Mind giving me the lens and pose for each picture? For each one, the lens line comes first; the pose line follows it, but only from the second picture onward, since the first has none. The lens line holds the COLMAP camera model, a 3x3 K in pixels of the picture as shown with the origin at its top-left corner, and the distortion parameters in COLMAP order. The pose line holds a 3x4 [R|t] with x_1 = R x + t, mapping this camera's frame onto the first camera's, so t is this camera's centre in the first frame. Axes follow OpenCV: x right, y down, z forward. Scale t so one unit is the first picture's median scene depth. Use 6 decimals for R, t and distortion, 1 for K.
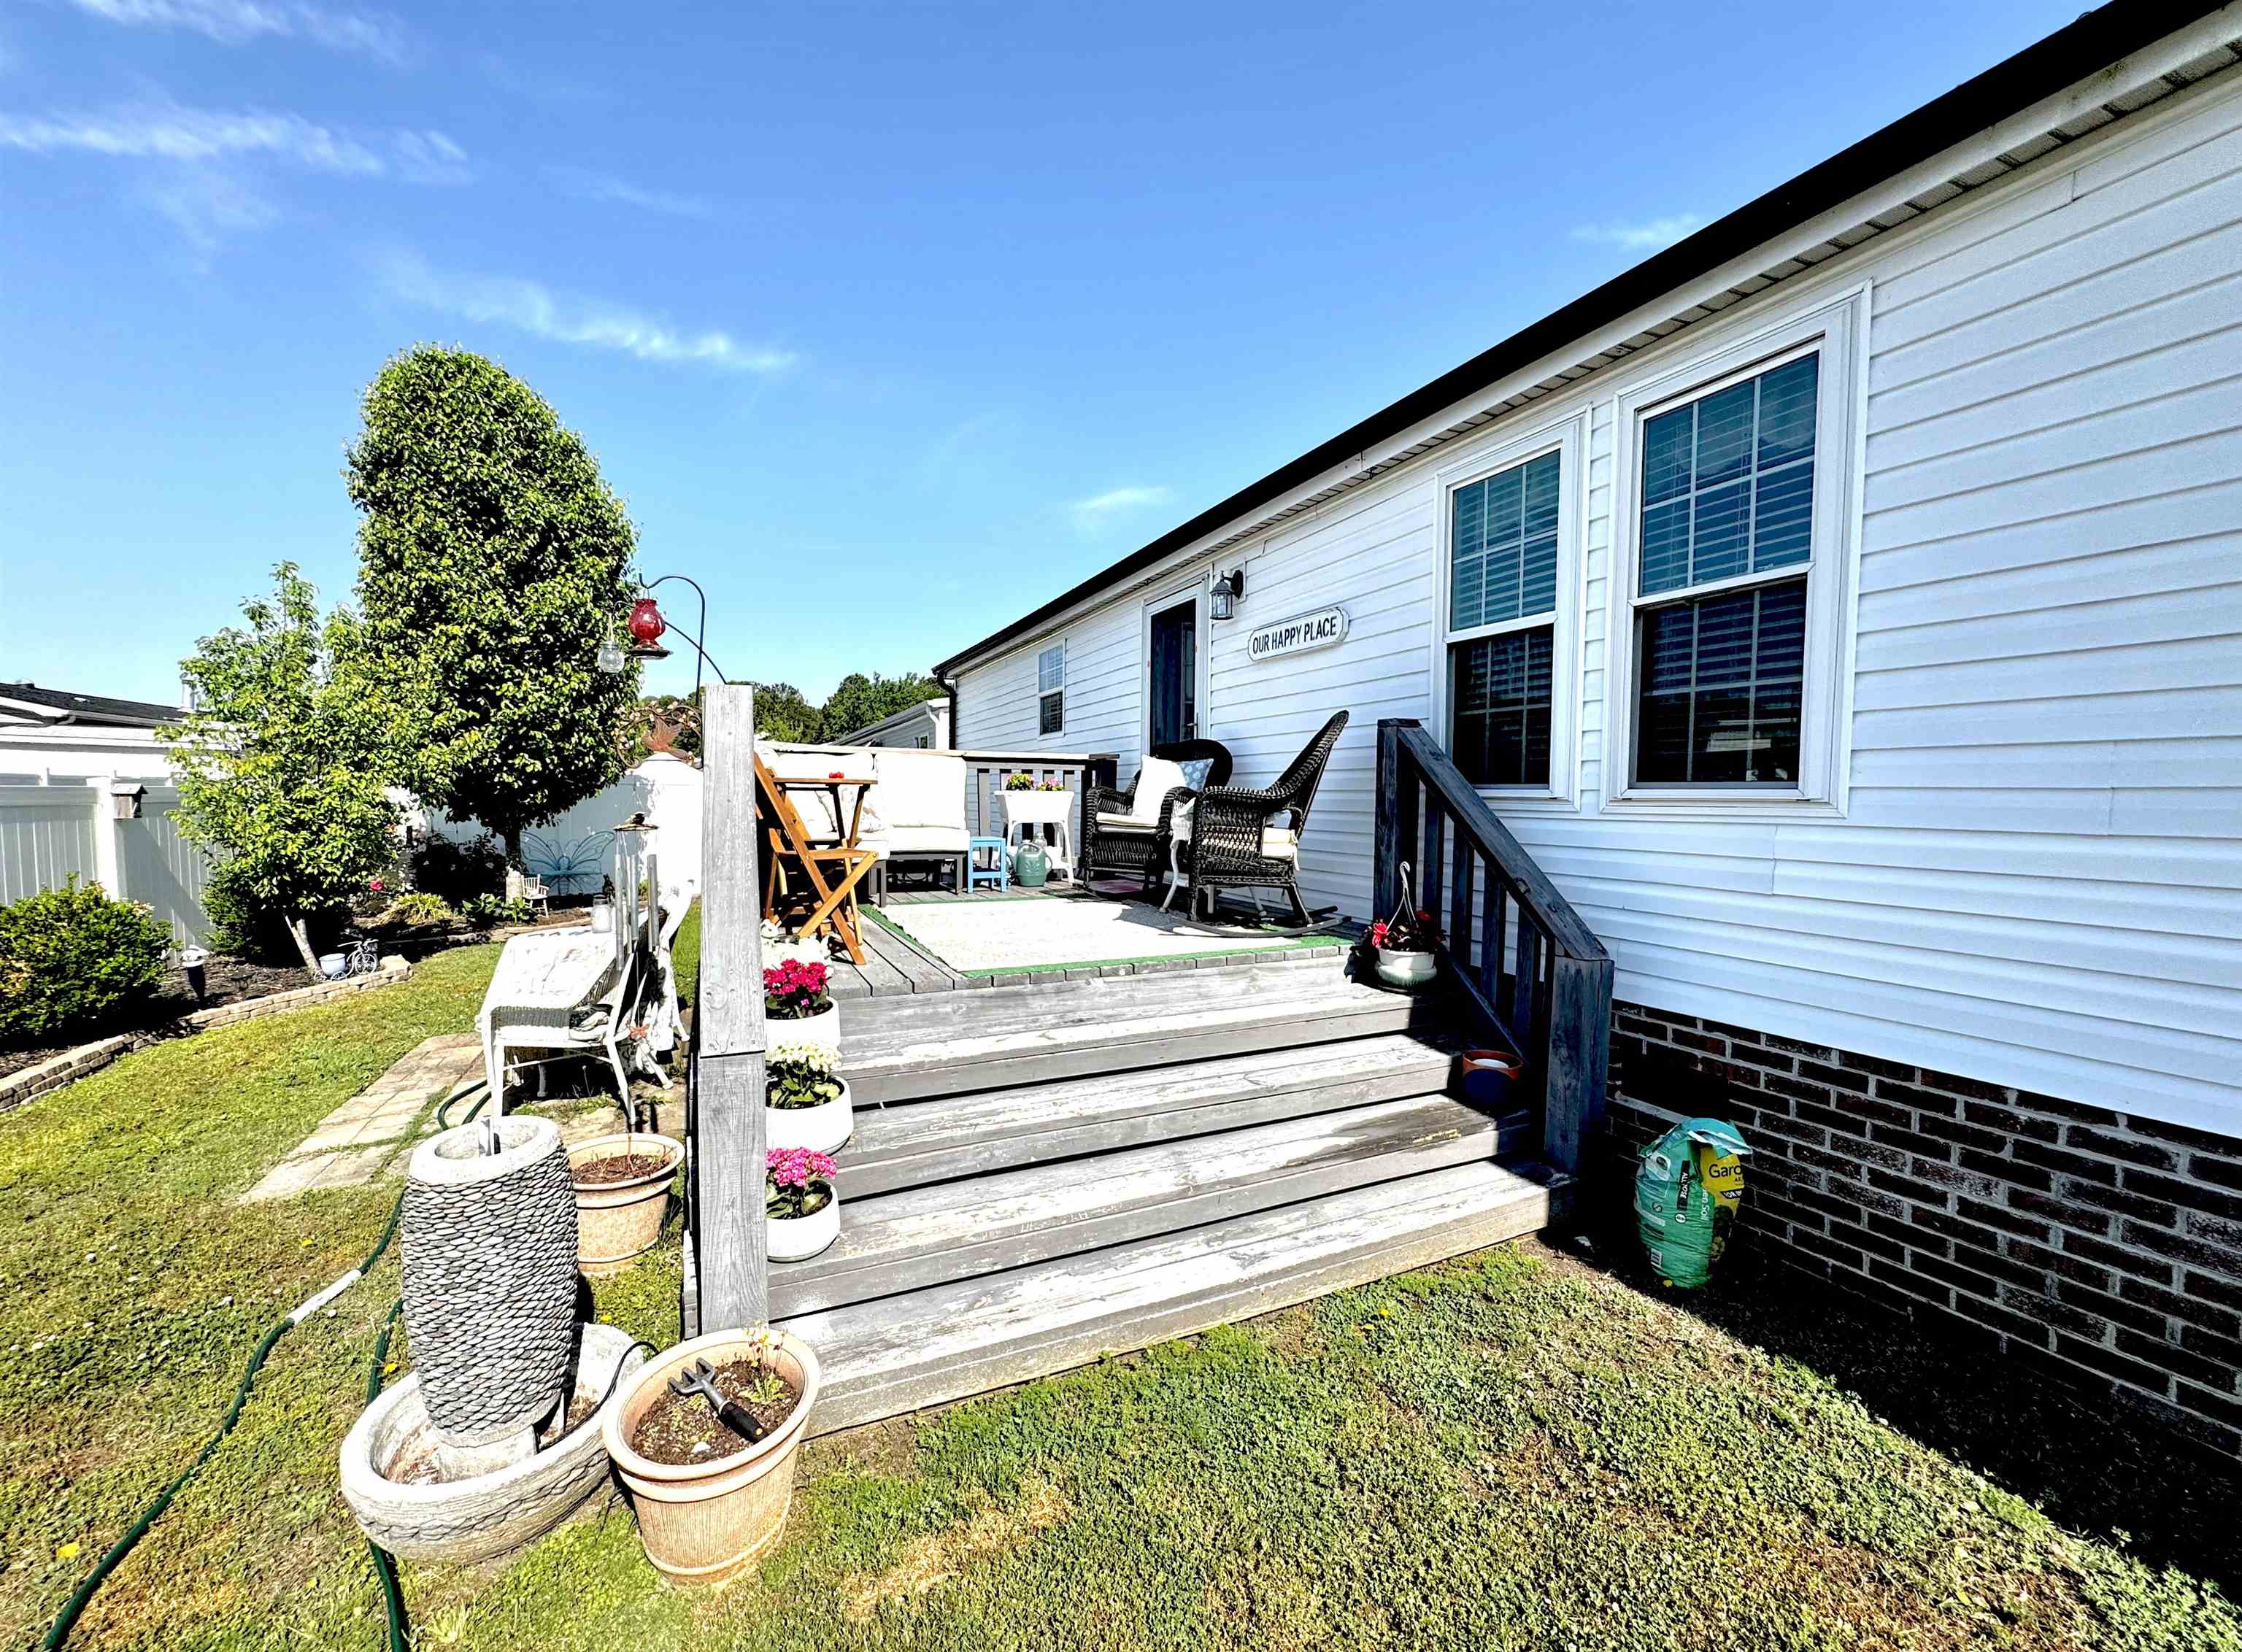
lens RADIAL K [[893.7, 0, 1123.5], [0, 893.7, 837.1], [0, 0, 1]] dist [-0.015516, 0.000161]
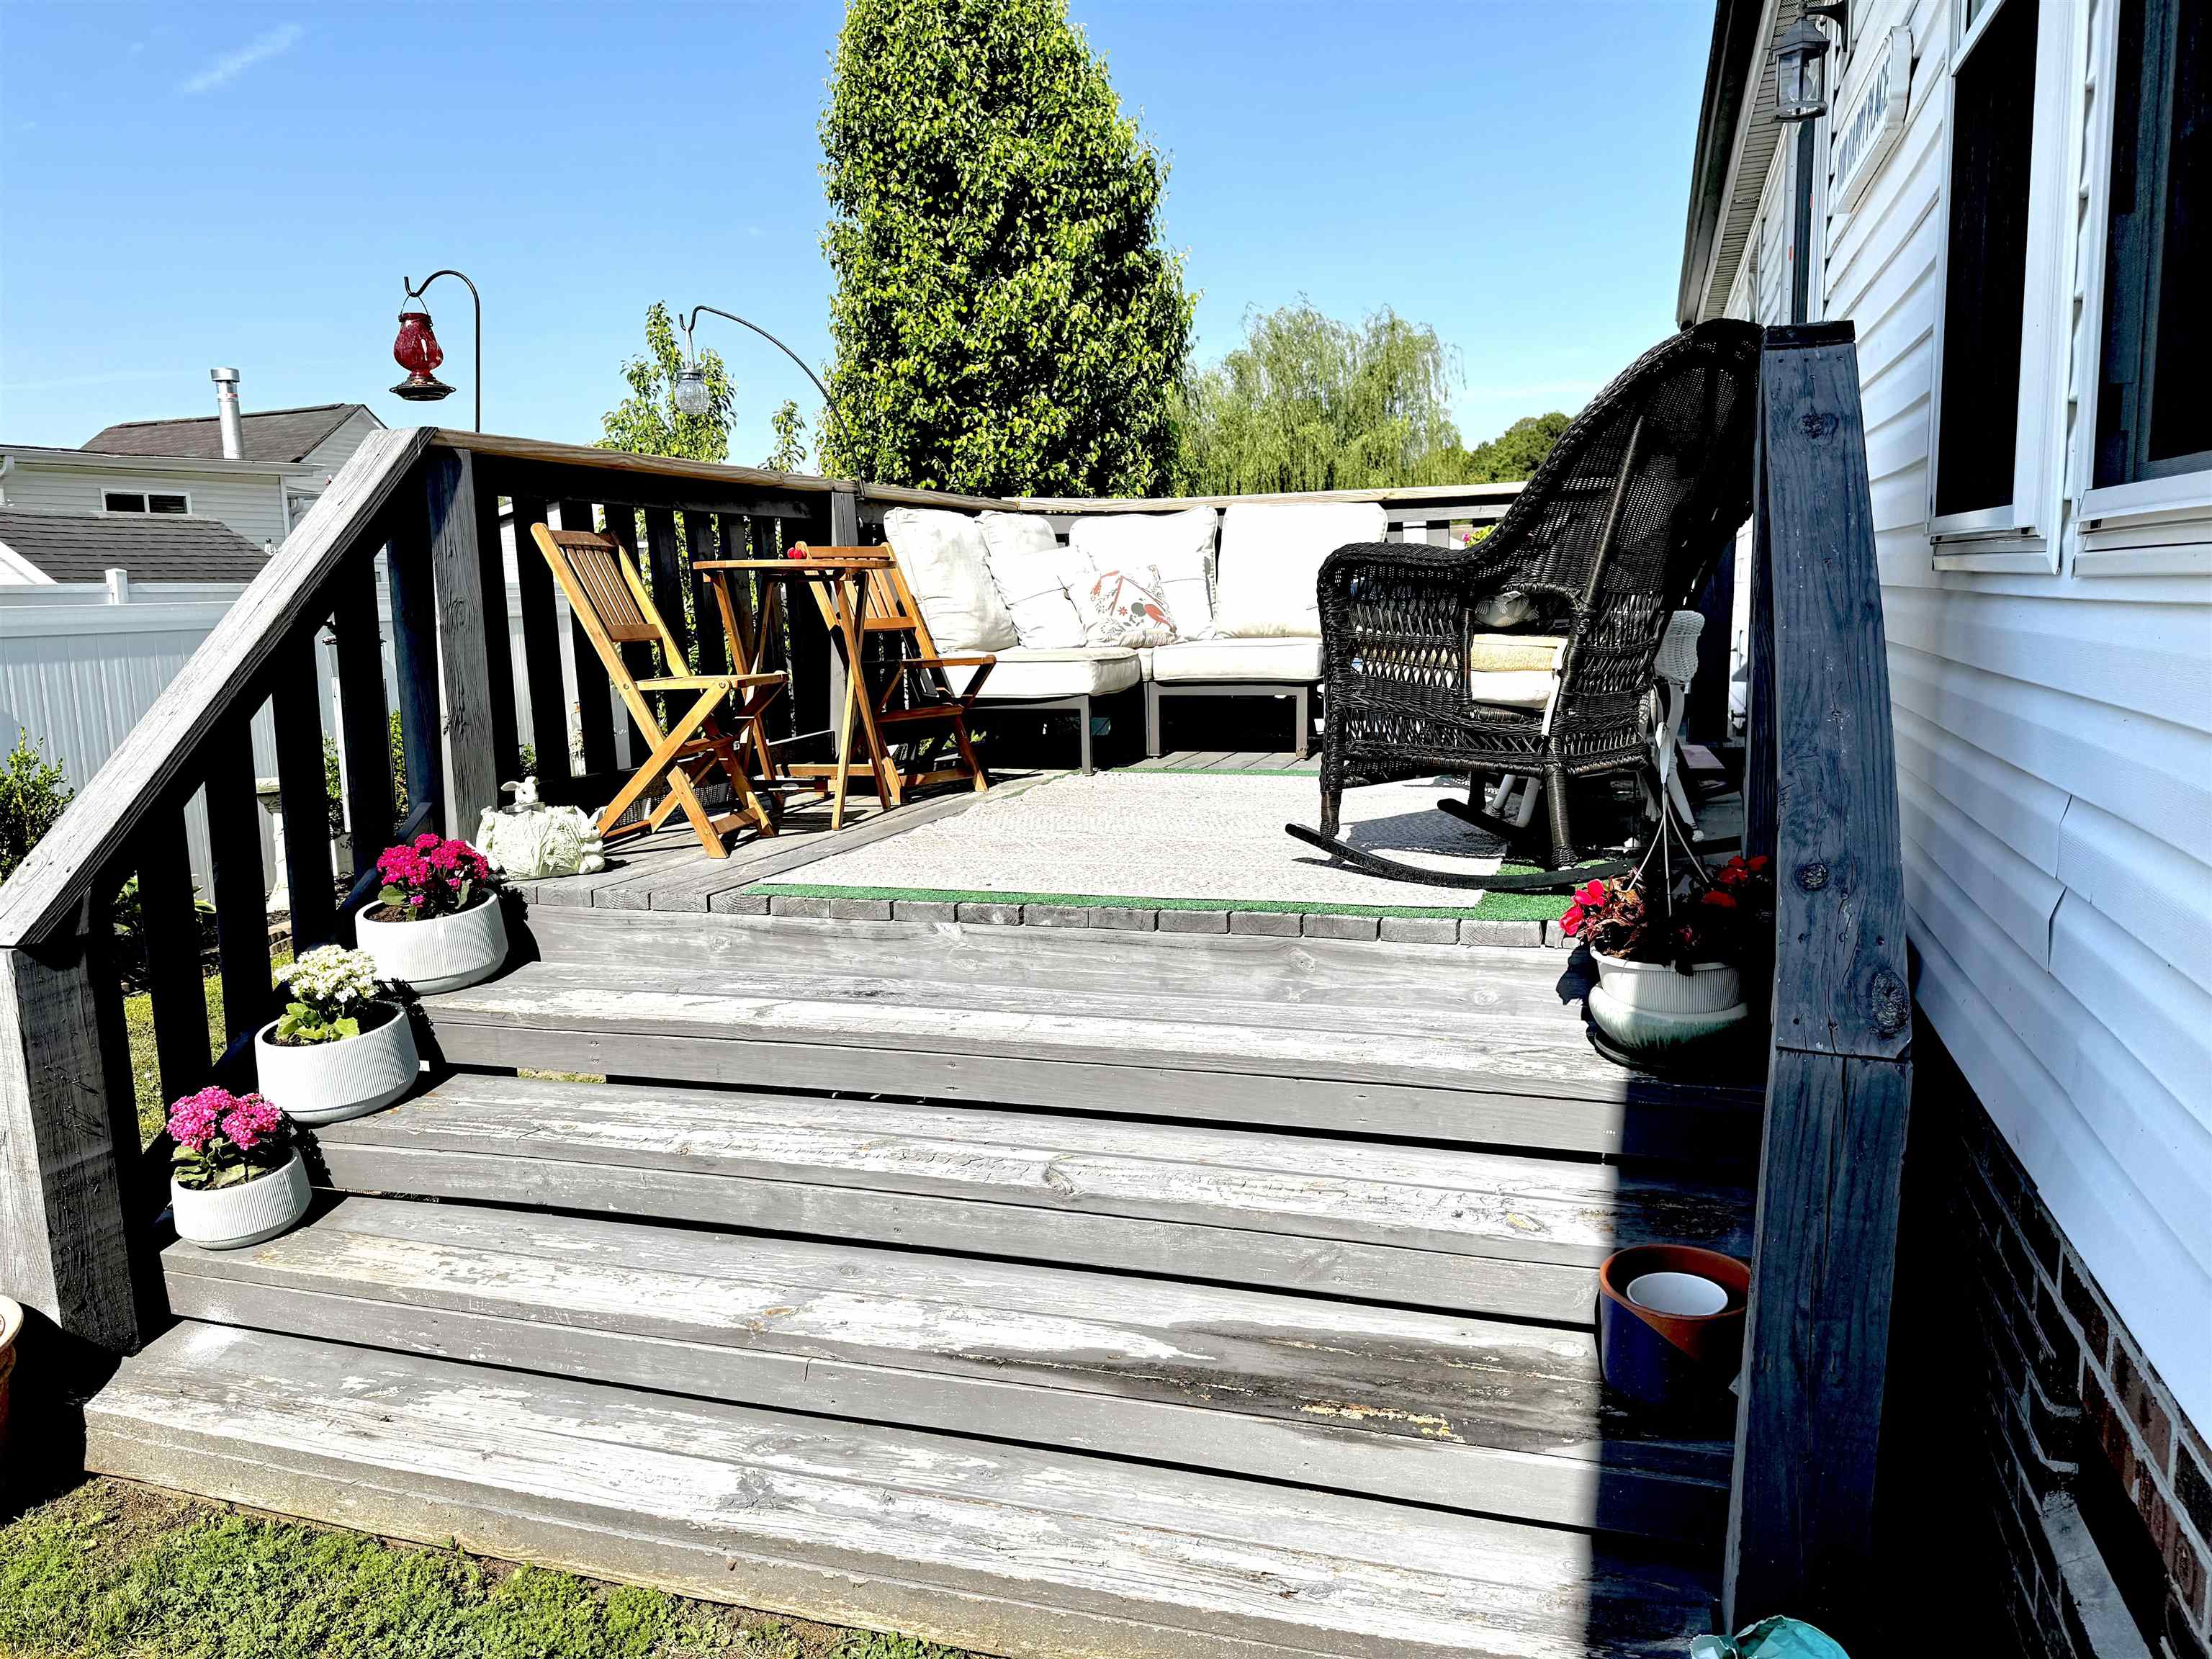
lens RADIAL K [[1569.5, 0, 1110.1], [0, 1569.5, 811.7], [0, 0, 1]] dist [0.050141, -0.005248]
pose [[0.727857, 0.069155, -0.682233, 0.616125], [-0.001669, 0.995077, 0.099086, 0.000206], [0.685727, -0.070981, 0.724390, 0.364847]]
